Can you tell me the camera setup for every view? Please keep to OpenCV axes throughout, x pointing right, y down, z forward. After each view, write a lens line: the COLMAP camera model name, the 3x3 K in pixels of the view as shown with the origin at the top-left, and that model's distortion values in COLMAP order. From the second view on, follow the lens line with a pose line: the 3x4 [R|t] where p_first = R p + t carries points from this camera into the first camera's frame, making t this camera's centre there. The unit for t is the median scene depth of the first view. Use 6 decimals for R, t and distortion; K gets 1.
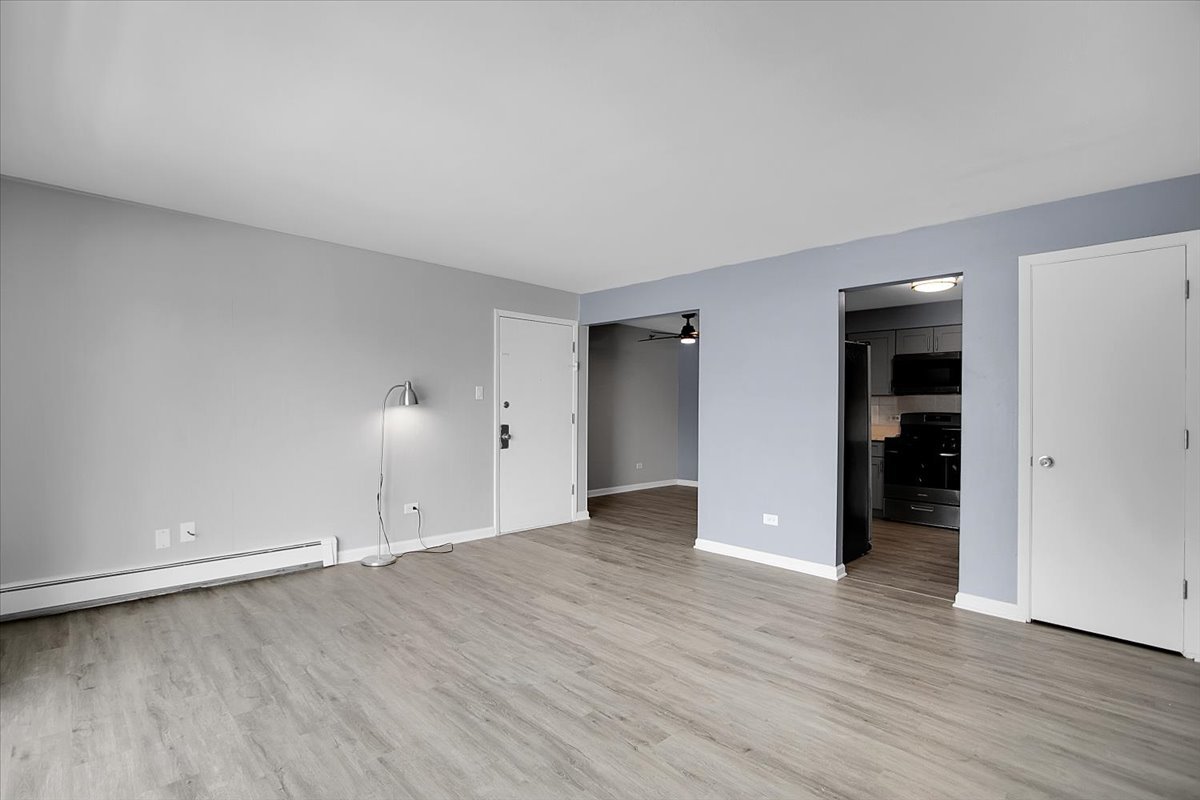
lens RADIAL K [[553.4, 0, 586.0], [0, 553.4, 409.3], [0, 0, 1]] dist [-0.016872, 0.002455]
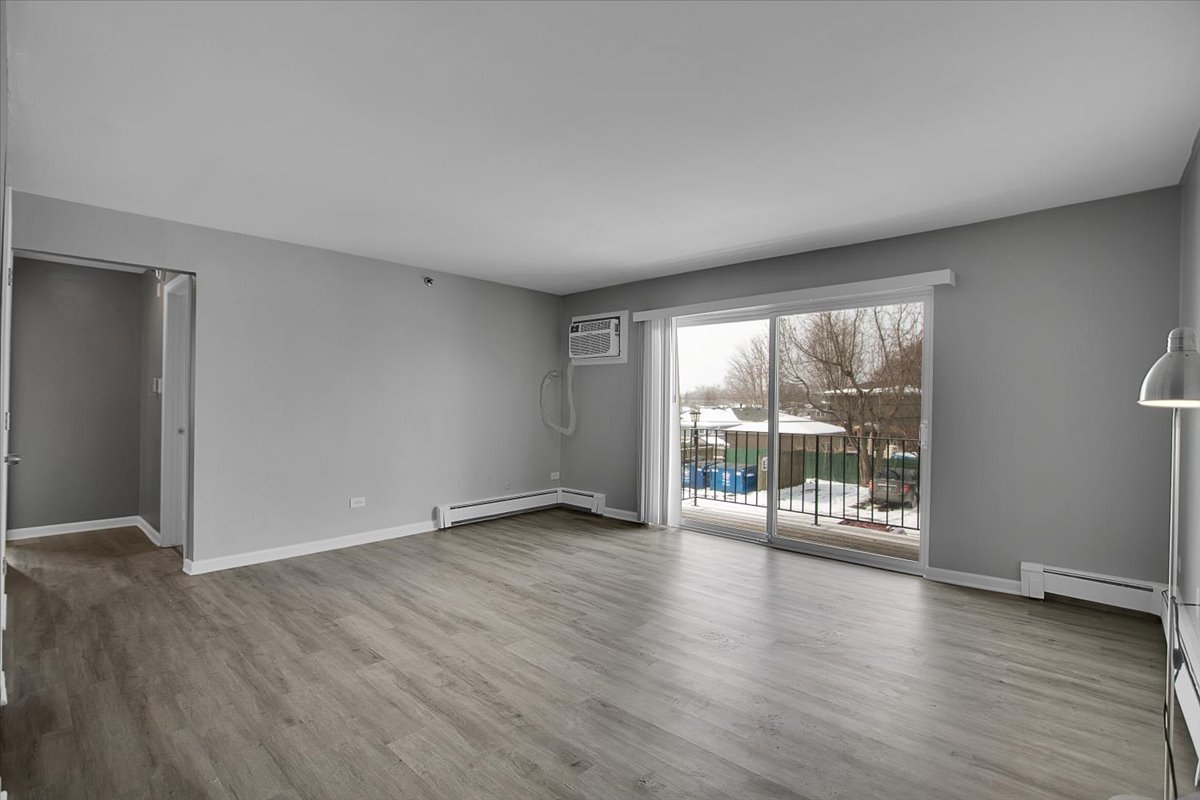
lens RADIAL K [[553.4, 0, 588.0], [0, 553.4, 403.1], [0, 0, 1]] dist [-0.016872, 0.002455]
pose [[-0.998571, -0.019166, -0.049890, 0.041868], [-0.019423, 0.999801, 0.004657, -0.004178], [0.049790, 0.005619, -0.998744, 1.837710]]
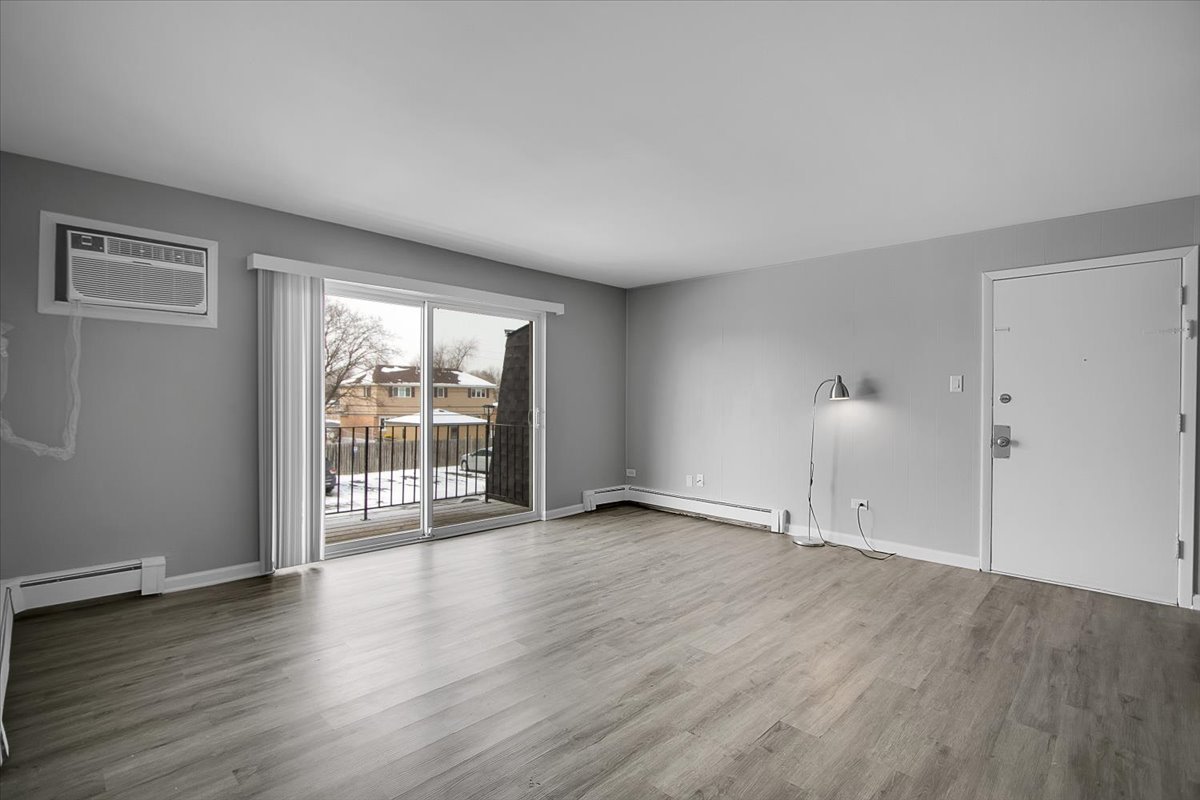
lens RADIAL K [[553.4, 0, 591.0], [0, 553.4, 399.1], [0, 0, 1]] dist [-0.016872, 0.002455]
pose [[0.028234, -0.008565, -0.999565, 0.968738], [-0.014316, 0.999857, -0.008972, 0.012236], [0.999499, 0.014563, 0.028107, 0.733918]]
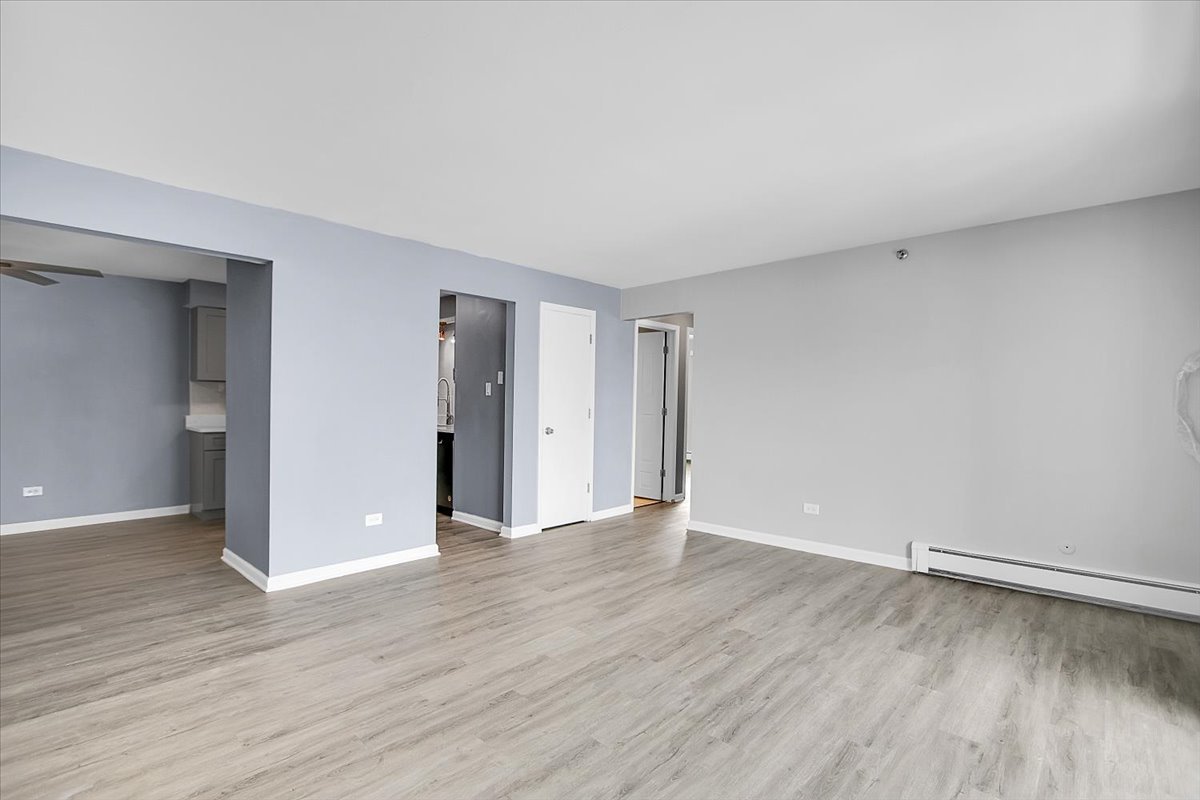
lens RADIAL K [[553.4, 0, 592.5], [0, 553.4, 404.8], [0, 0, 1]] dist [-0.016872, 0.002455]
pose [[-0.049600, -0.017766, 0.998611, -0.836127], [-0.005385, 0.999832, 0.017520, -0.012421], [-0.998755, -0.004508, -0.049687, 0.959783]]
